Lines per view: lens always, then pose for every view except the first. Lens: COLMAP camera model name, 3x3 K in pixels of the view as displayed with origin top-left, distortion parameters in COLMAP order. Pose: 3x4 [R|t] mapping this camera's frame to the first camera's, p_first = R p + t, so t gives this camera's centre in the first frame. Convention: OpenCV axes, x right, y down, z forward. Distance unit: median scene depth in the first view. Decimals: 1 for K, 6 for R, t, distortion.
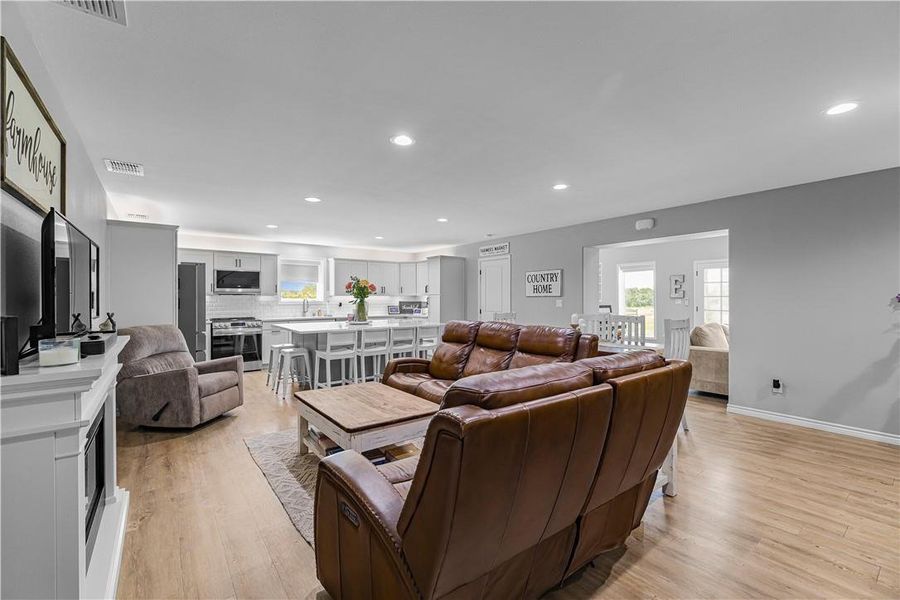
lens RADIAL K [[378.4, 0, 451.6], [0, 378.4, 299.2], [0, 0, 1]] dist [0.004550, -0.000372]
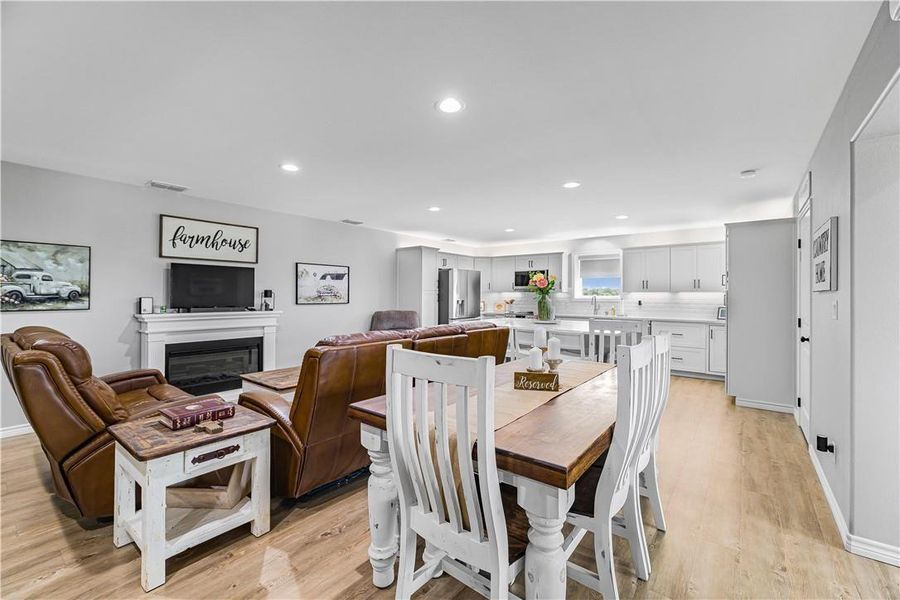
lens RADIAL K [[378.4, 0, 449.8], [0, 378.4, 295.3], [0, 0, 1]] dist [0.004550, -0.000372]
pose [[0.245111, 0.003966, -0.969487, 0.554775], [-0.008387, 0.999963, 0.001970, -0.001273], [0.969459, 0.007648, 0.245135, 0.549927]]
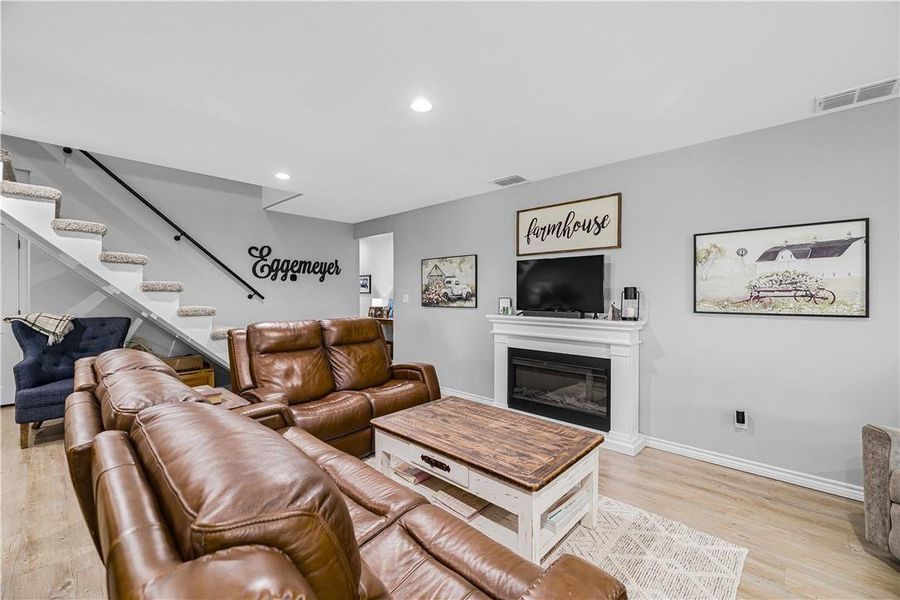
lens RADIAL K [[378.4, 0, 453.8], [0, 378.4, 296.4], [0, 0, 1]] dist [0.004550, -0.000372]
pose [[-0.985642, 0.001318, -0.168842, -0.025416], [0.000271, 0.999981, 0.006225, 0.001338], [0.168847, 0.006090, -0.985623, 0.840651]]
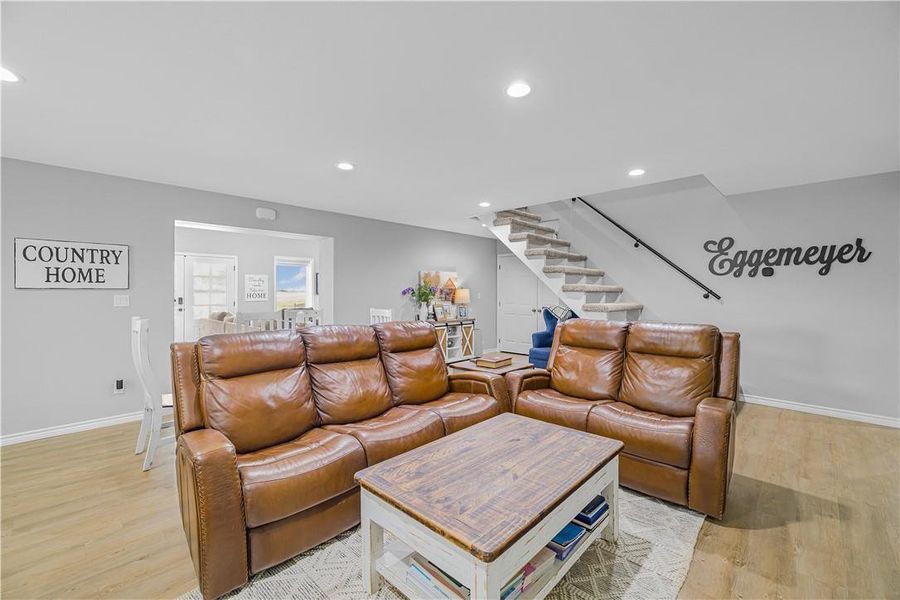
lens RADIAL K [[378.4, 0, 449.0], [0, 378.4, 295.1], [0, 0, 1]] dist [0.004550, -0.000372]
pose [[-0.157797, -0.004629, 0.987461, -0.400768], [0.002360, 0.999984, 0.005064, -0.000184], [-0.987469, 0.003130, -0.157783, 0.574825]]
